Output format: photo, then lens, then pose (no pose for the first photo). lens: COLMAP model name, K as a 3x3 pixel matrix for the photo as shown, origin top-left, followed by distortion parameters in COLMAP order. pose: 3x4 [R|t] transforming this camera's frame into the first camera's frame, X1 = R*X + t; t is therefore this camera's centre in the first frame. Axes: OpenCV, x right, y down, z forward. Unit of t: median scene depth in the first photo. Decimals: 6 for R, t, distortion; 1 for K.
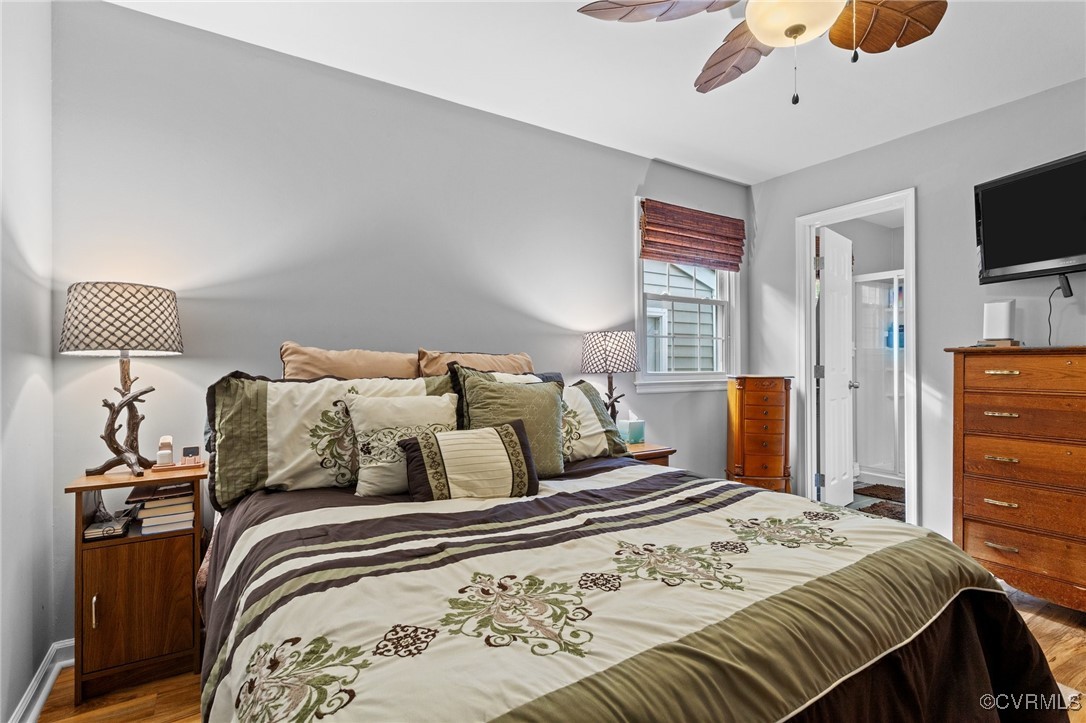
lens RADIAL K [[519.7, 0, 548.8], [0, 519.7, 362.2], [0, 0, 1]] dist [0.008930, -0.000492]
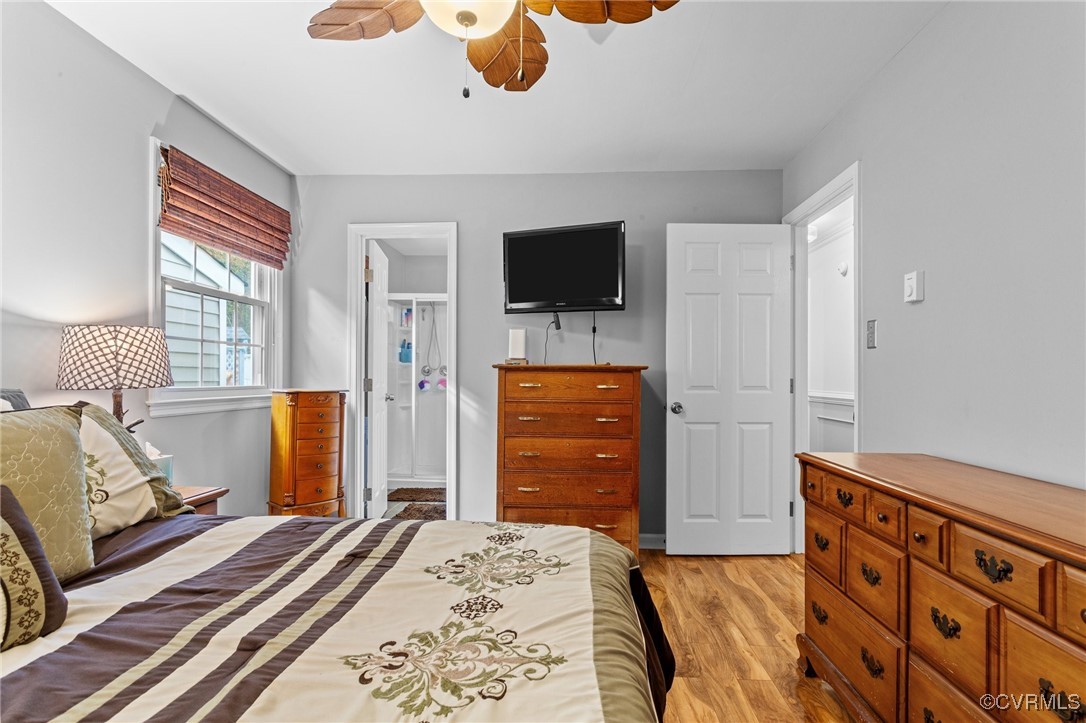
lens RADIAL K [[519.7, 0, 539.1], [0, 519.7, 373.4], [0, 0, 1]] dist [0.008930, -0.000492]
pose [[0.594297, 0.012551, 0.804148, -0.120926], [-0.010890, 0.999912, -0.007559, 0.000309], [-0.804172, -0.004265, 0.594382, 0.221696]]
